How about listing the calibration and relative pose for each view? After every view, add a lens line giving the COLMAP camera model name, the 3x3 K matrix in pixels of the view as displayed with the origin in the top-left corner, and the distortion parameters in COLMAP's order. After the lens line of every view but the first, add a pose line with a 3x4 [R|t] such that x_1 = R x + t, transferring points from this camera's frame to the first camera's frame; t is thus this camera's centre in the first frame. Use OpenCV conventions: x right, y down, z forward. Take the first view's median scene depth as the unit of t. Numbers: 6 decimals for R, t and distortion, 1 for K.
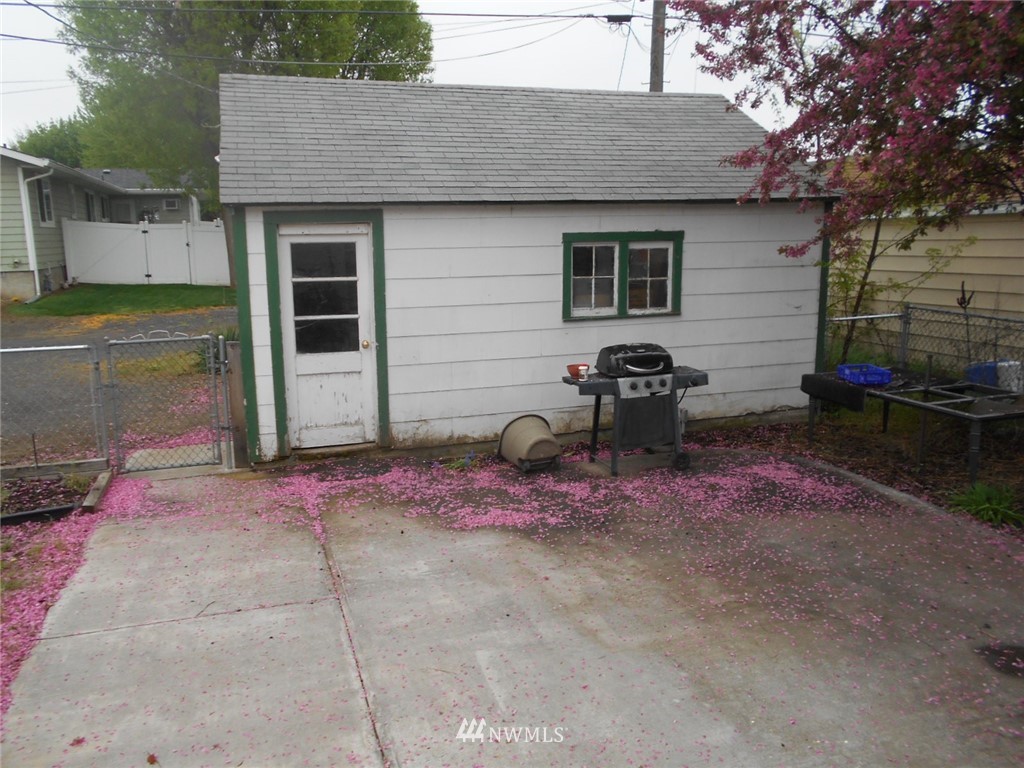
lens RADIAL K [[801.4, 0, 512.0], [0, 801.4, 384.0], [0, 0, 1]] dist [0.001178, 0.003538]
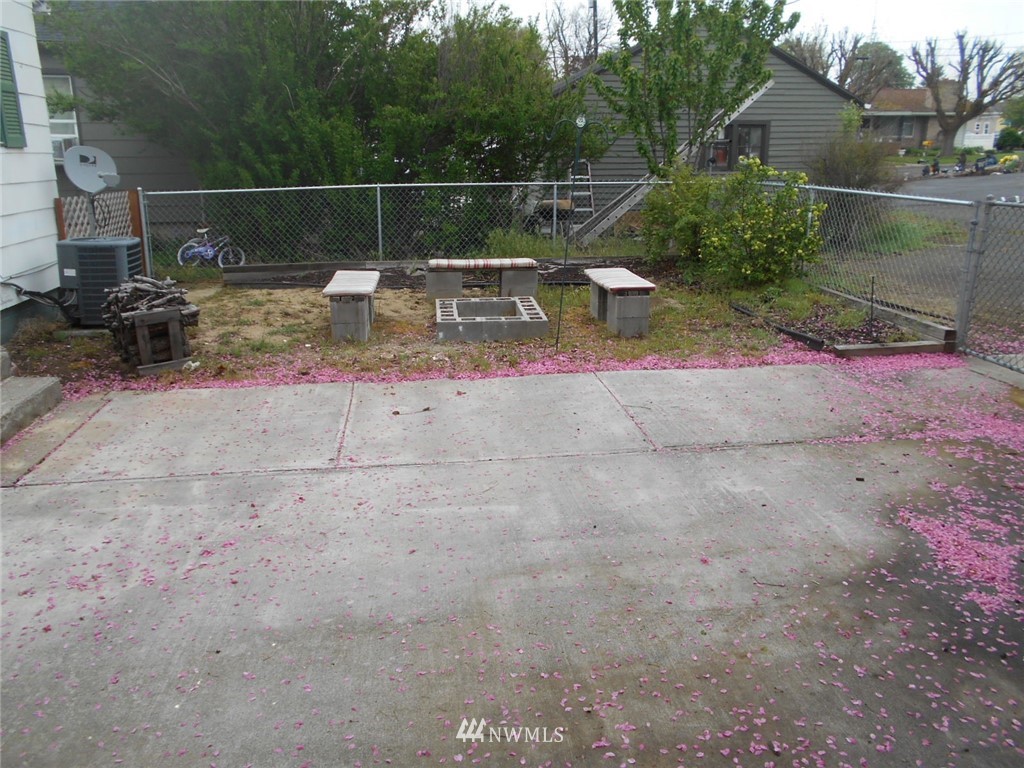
lens RADIAL K [[801.4, 0, 512.0], [0, 801.4, 384.0], [0, 0, 1]] dist [0.001178, 0.003538]
pose [[-0.194831, 0.289336, -0.937190, 0.609263], [-0.180139, 0.928692, 0.324161, -0.072731], [0.964153, 0.231982, -0.128817, 0.844772]]
